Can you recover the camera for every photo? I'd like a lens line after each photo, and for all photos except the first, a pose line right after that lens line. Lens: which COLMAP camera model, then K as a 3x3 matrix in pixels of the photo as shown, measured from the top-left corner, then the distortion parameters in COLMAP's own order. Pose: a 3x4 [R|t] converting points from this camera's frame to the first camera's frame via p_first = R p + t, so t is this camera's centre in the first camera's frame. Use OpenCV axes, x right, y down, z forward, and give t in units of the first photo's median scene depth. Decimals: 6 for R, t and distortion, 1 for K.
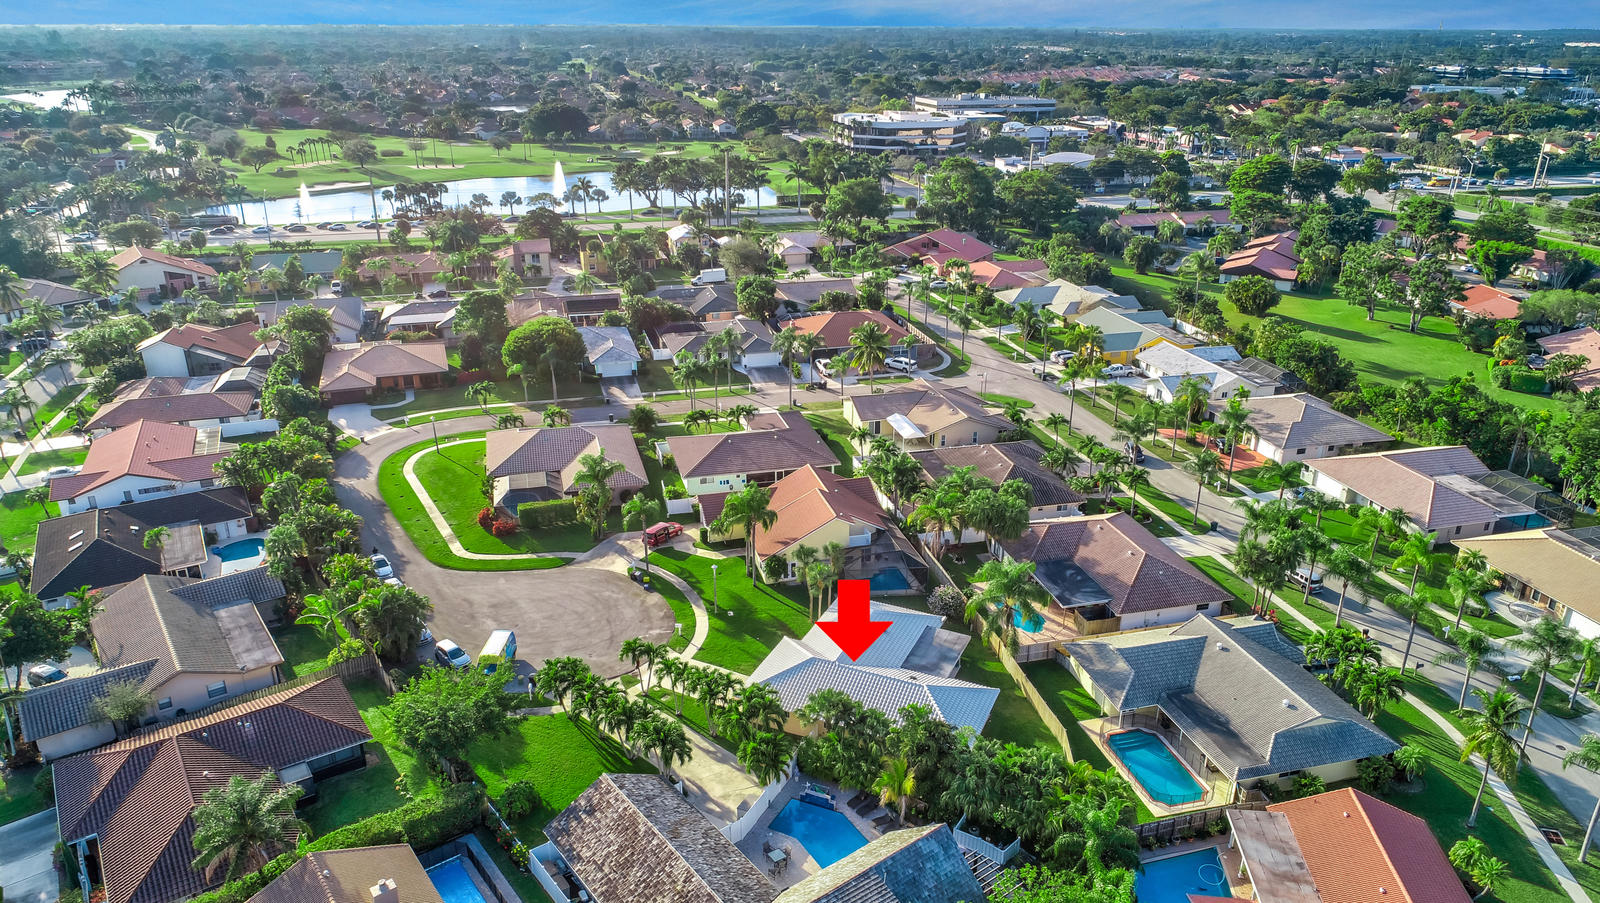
lens RADIAL K [[1079.8, 0, 800.0], [0, 1079.8, 451.5], [0, 0, 1]] dist [-0.006328, -0.000821]
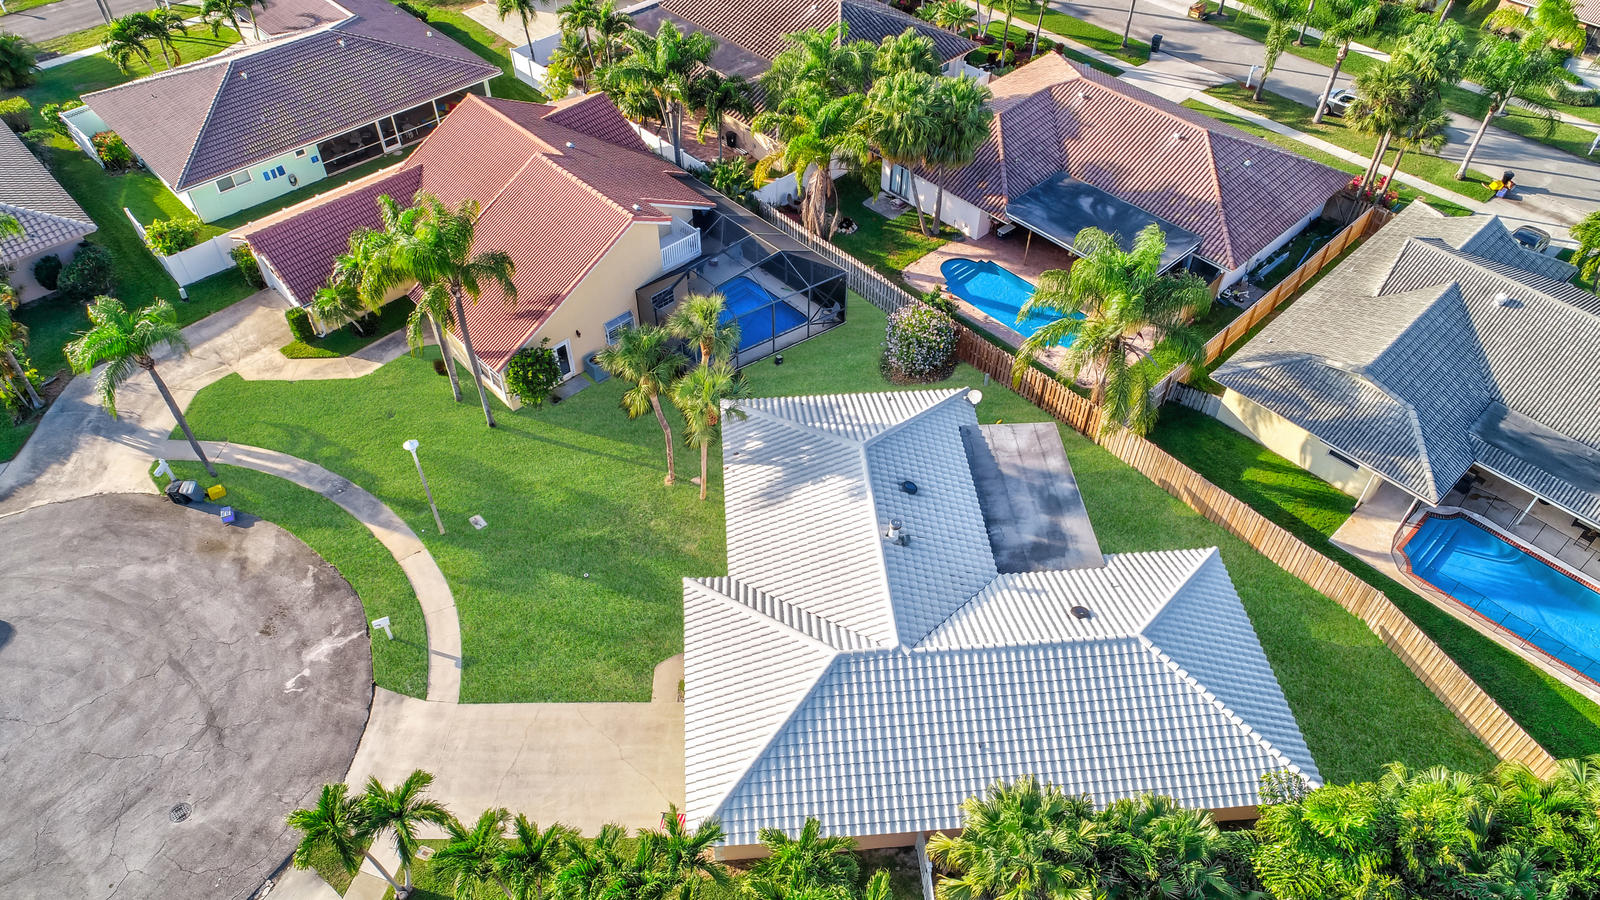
lens RADIAL K [[1079.8, 0, 800.0], [0, 1079.8, 450.0], [0, 0, 1]] dist [-0.006328, -0.000821]
pose [[0.875404, -0.344226, 0.339375, -0.077150], [0.177383, 0.881847, 0.436900, -0.030359], [-0.449669, -0.322265, 0.833032, 0.534296]]
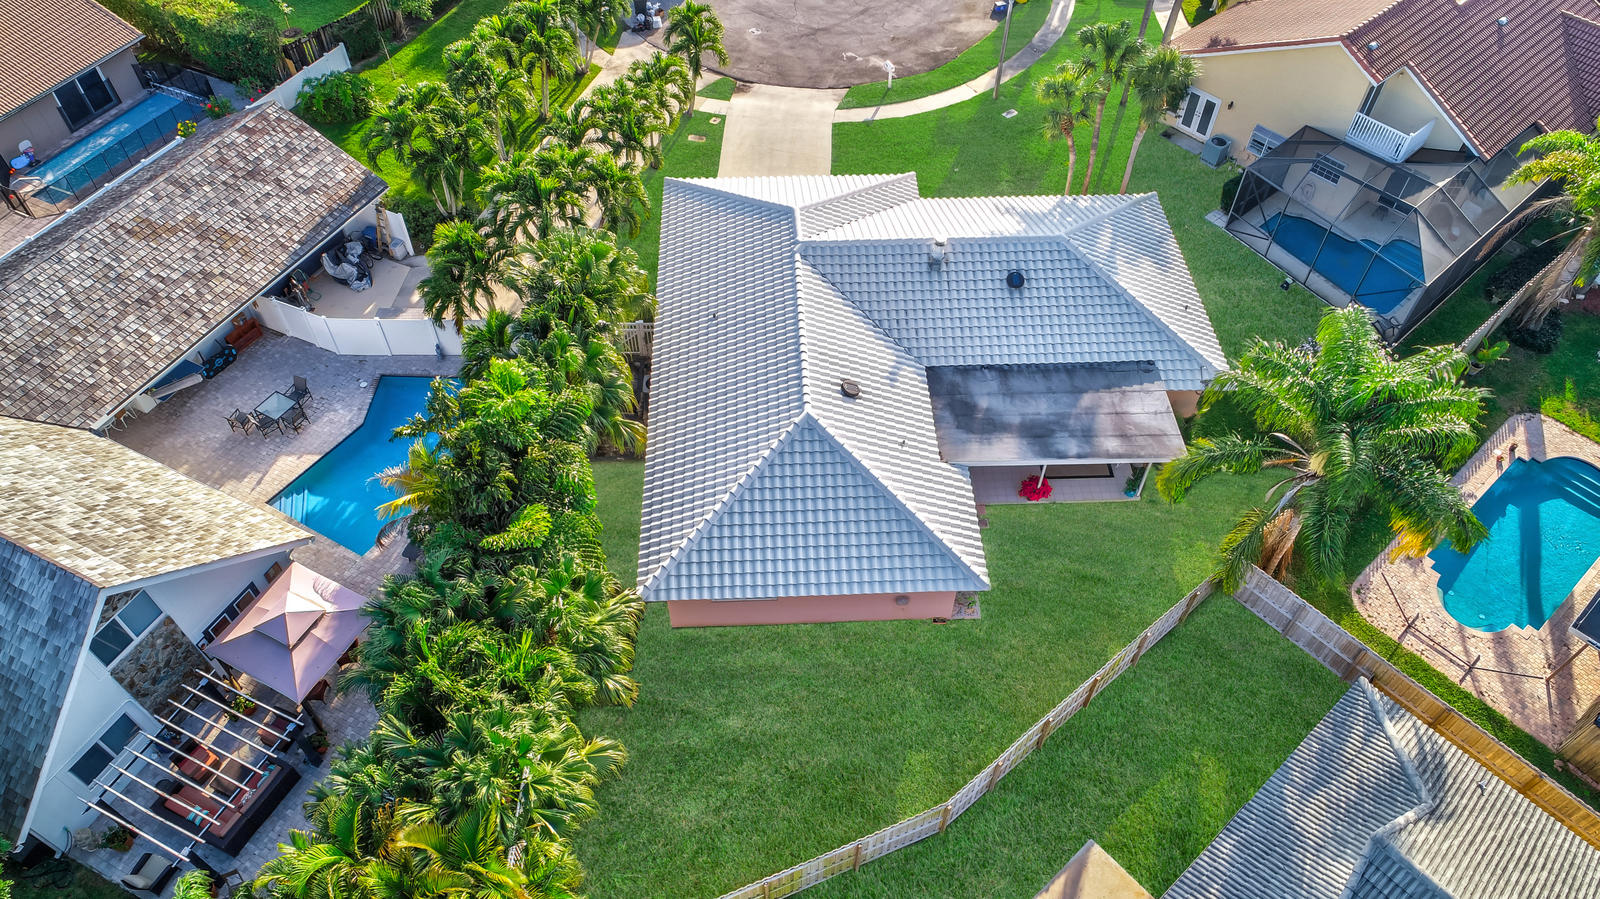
lens RADIAL K [[1079.8, 0, 800.0], [0, 1079.8, 449.5], [0, 0, 1]] dist [-0.006328, -0.000821]
pose [[0.444786, 0.674559, -0.589182, 0.245247], [-0.333000, 0.735229, 0.590381, 0.006594], [0.831430, -0.066396, 0.551648, 0.570629]]
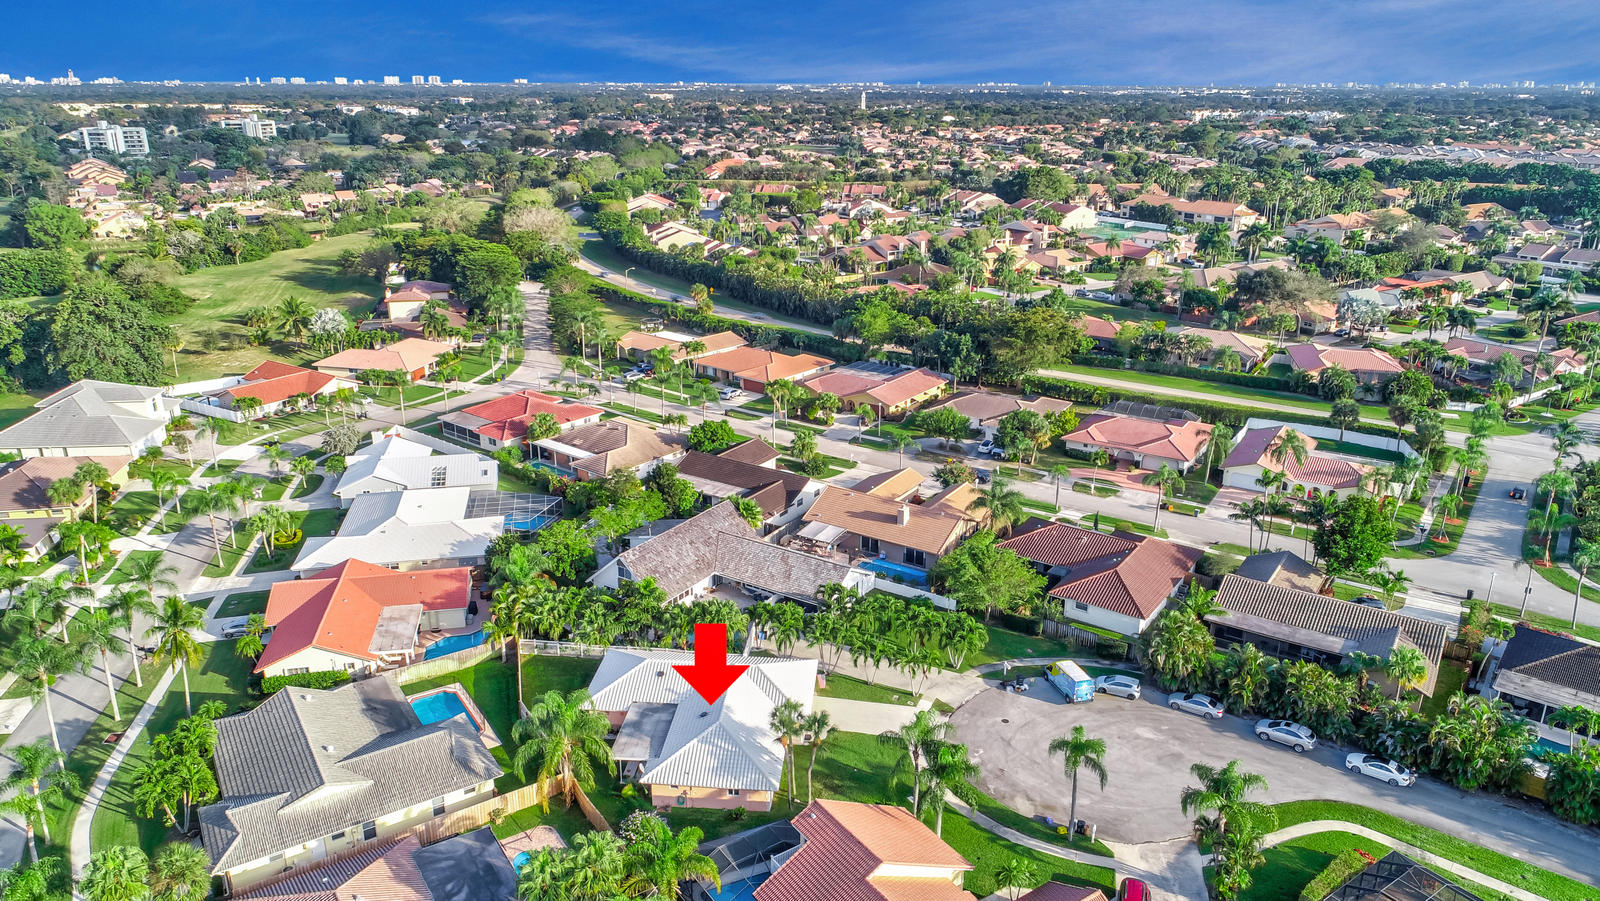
lens RADIAL K [[1062.8, 0, 800.0], [0, 1062.8, 450.5], [0, 0, 1]] dist [-0.005186, 0.000059]
pose [[-0.947717, 0.097147, -0.303966, 0.200528], [-0.125838, 0.761577, 0.635741, -0.469981], [0.293253, 0.640752, -0.709534, 1.204003]]
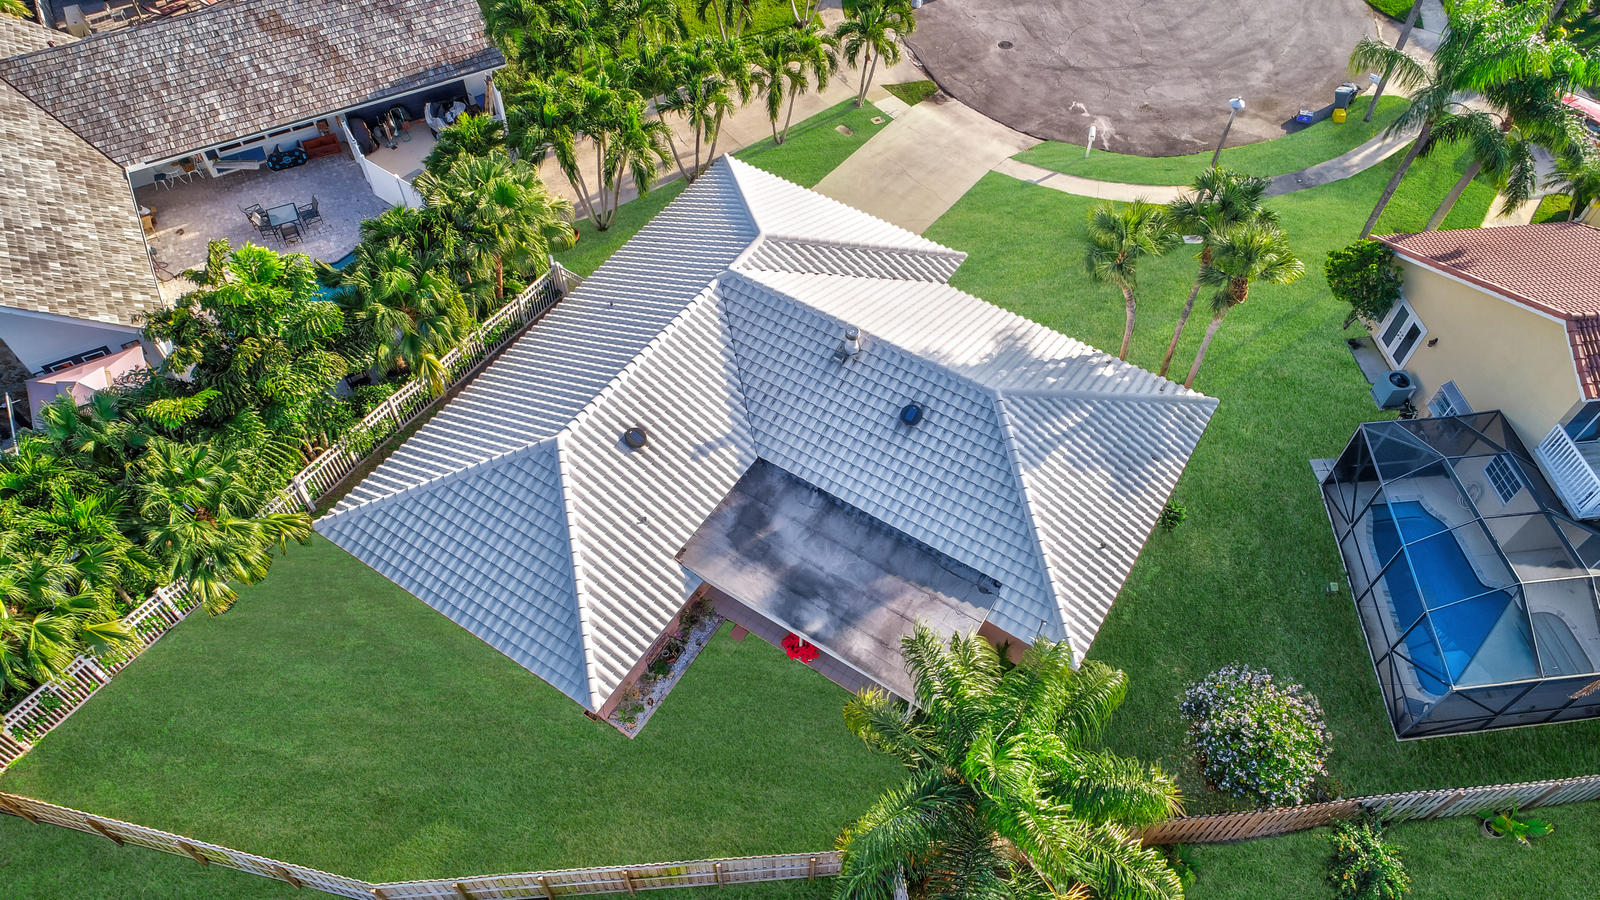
lens RADIAL K [[1079.8, 0, 800.0], [0, 1079.8, 450.0], [0, 0, 1]] dist [-0.006328, -0.000821]
pose [[-0.151173, 0.772170, -0.617171, 0.225800], [-0.378241, 0.531647, 0.757816, -0.044854], [0.913280, 0.348001, 0.211696, 0.717975]]
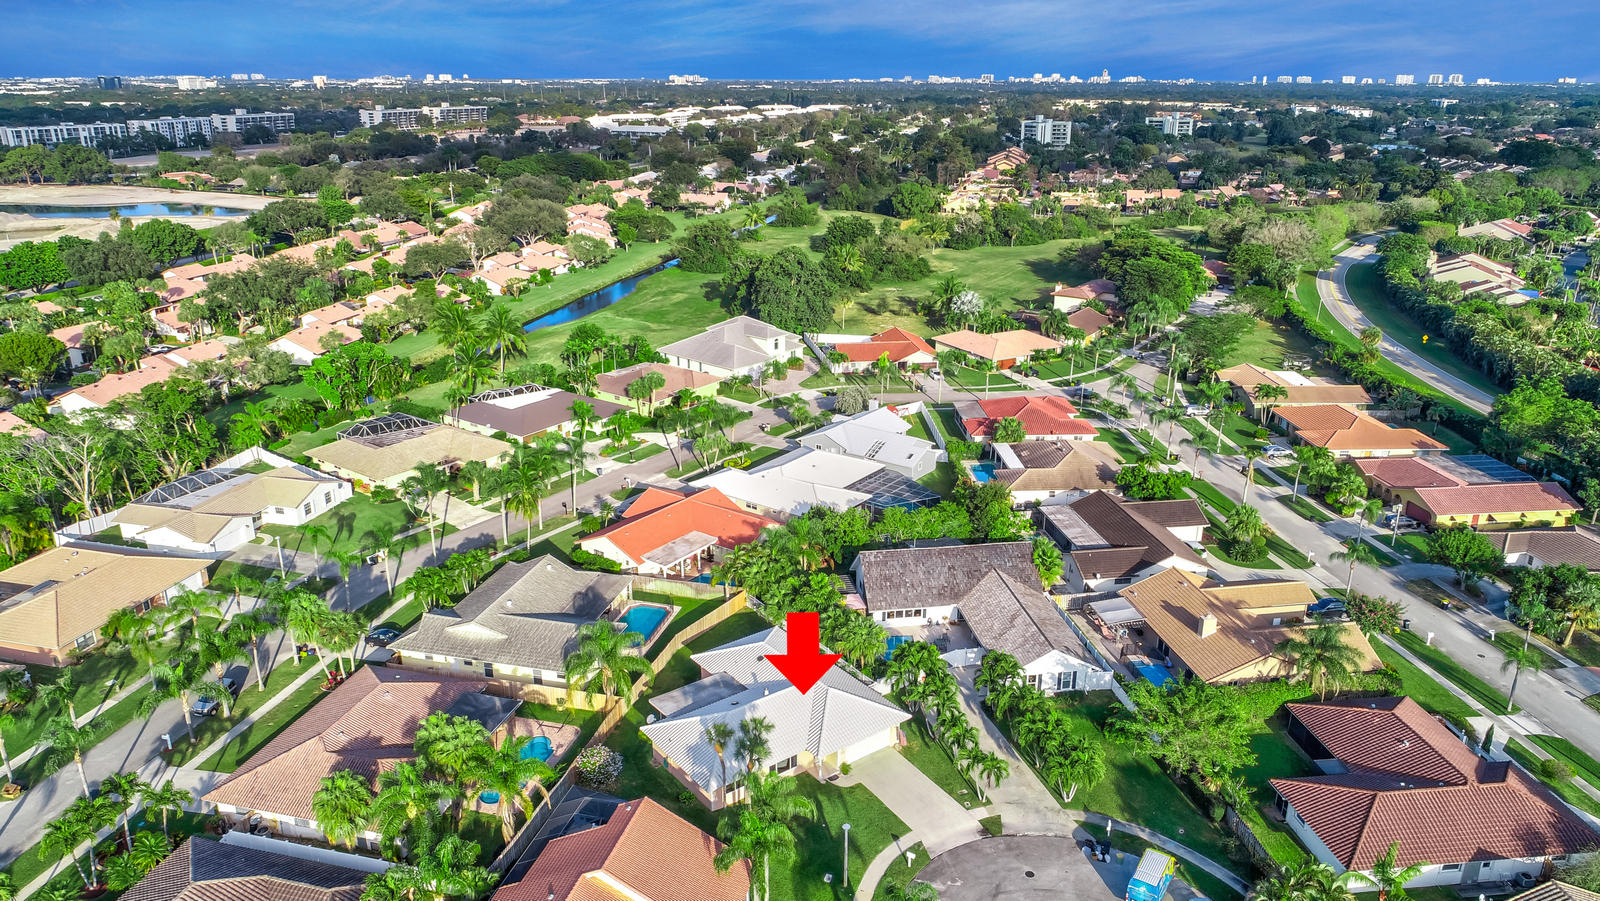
lens RADIAL K [[1079.8, 0, 800.0], [0, 1079.8, 450.5], [0, 0, 1]] dist [-0.006328, -0.000821]
pose [[-0.874359, -0.164306, 0.456618, -0.291682], [0.174852, 0.771070, 0.612273, -0.454698], [-0.452685, 0.615187, -0.645463, 1.145055]]
